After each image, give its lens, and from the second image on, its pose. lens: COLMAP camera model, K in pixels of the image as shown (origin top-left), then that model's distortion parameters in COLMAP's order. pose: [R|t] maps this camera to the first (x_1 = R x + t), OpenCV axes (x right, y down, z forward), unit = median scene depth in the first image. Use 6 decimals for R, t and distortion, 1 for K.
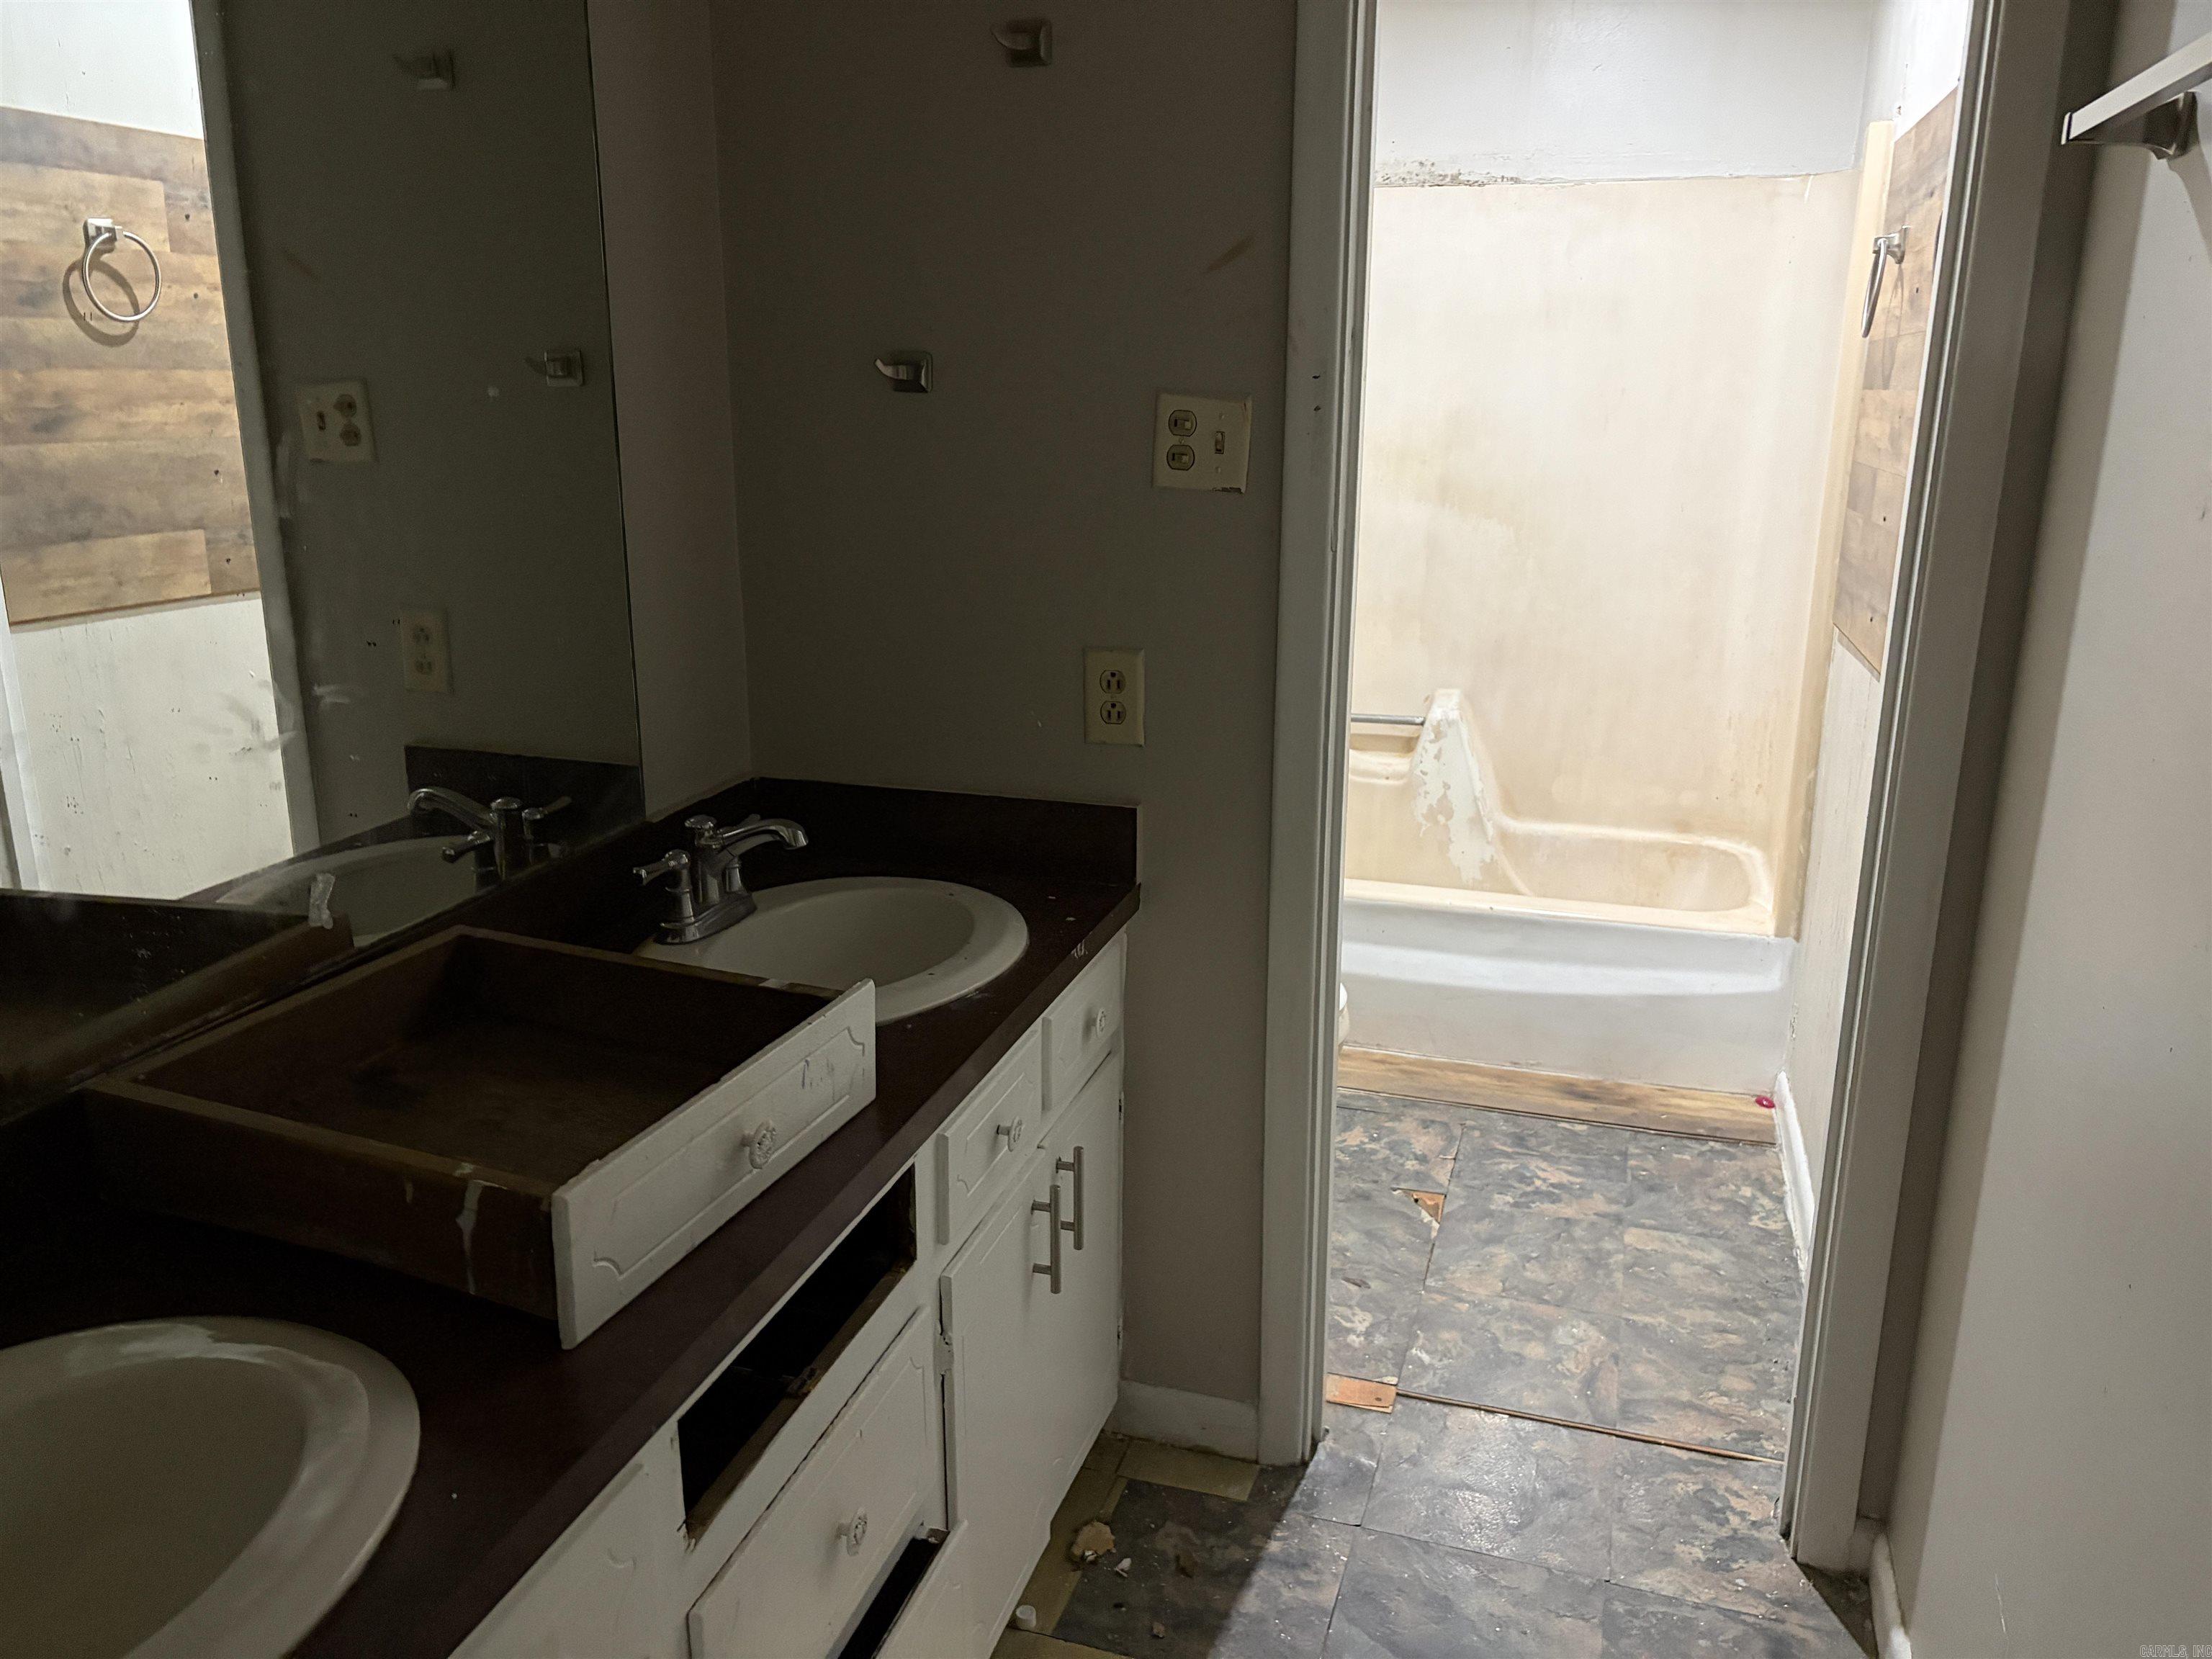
lens RADIAL K [[1644.5, 0, 1105.1], [0, 1644.5, 796.0], [0, 0, 1]] dist [-0.027119, -0.004438]
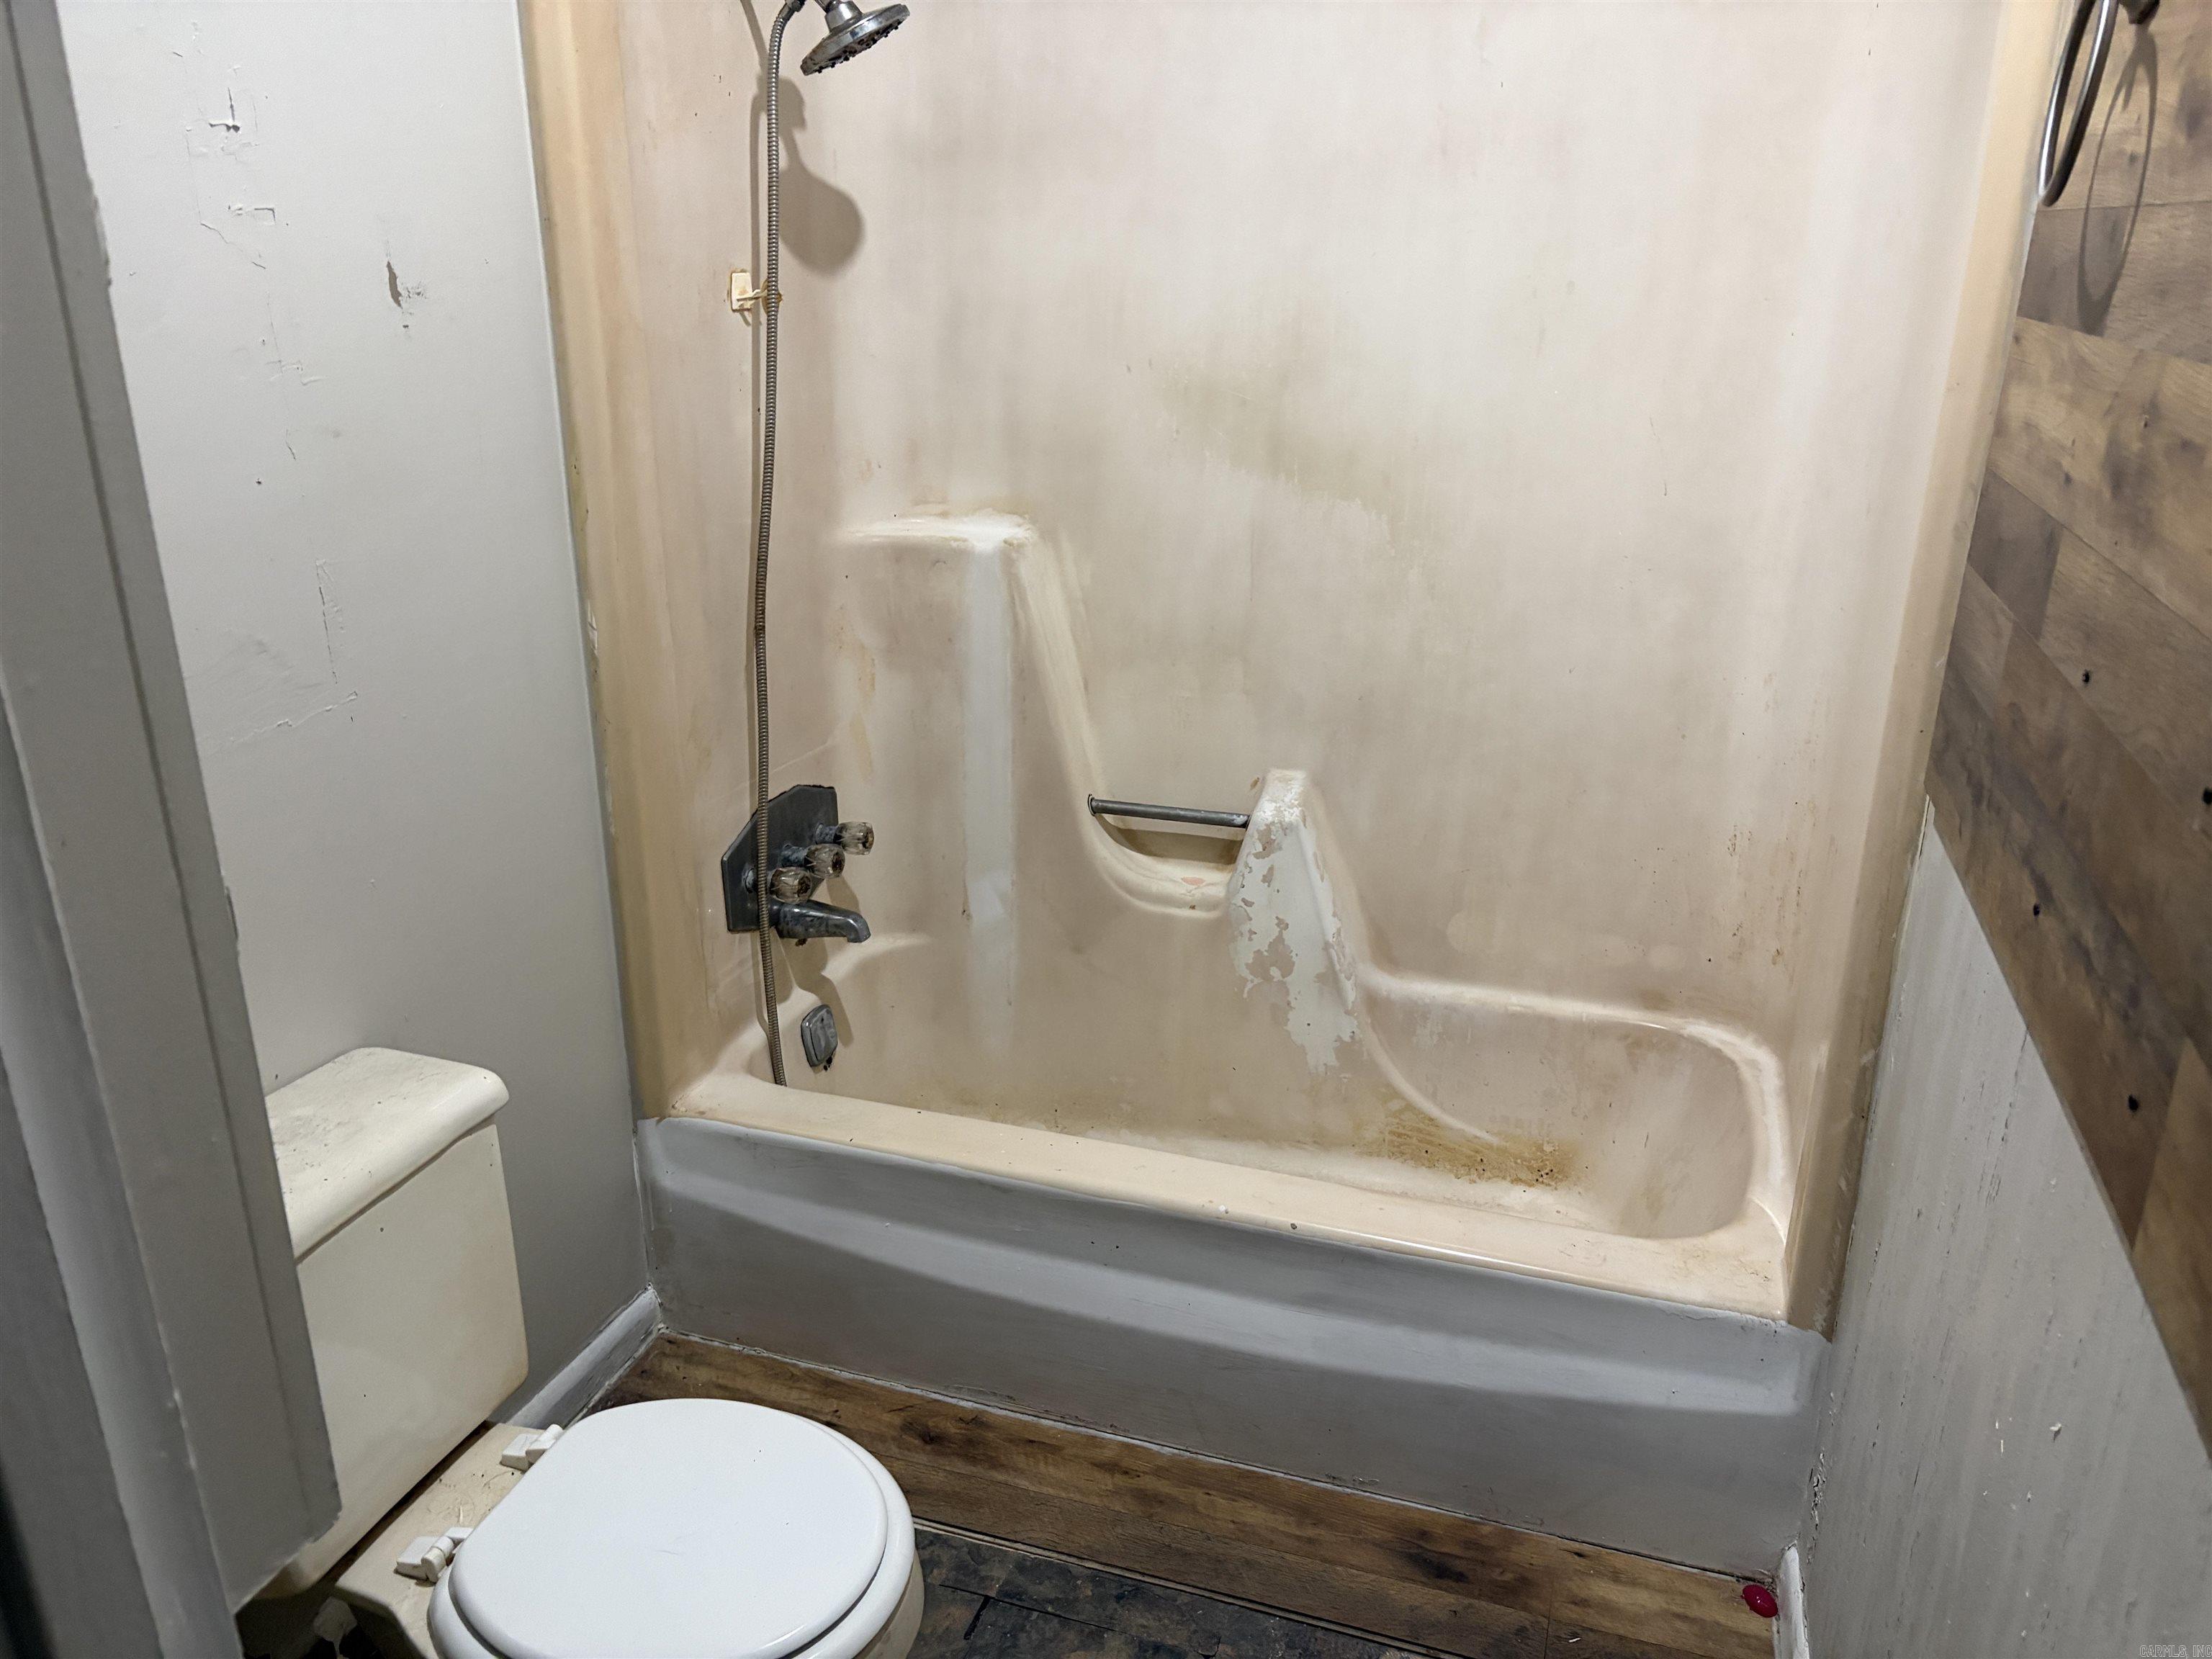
lens RADIAL K [[1676.4, 0, 1106.0], [0, 1676.4, 829.5], [0, 0, 1]] dist [-0.009444, -0.000250]
pose [[0.999909, -0.001392, -0.013421, 0.152798], [0.002730, 0.994966, 0.100180, -0.110438], [0.013214, -0.100207, 0.994879, 0.369028]]
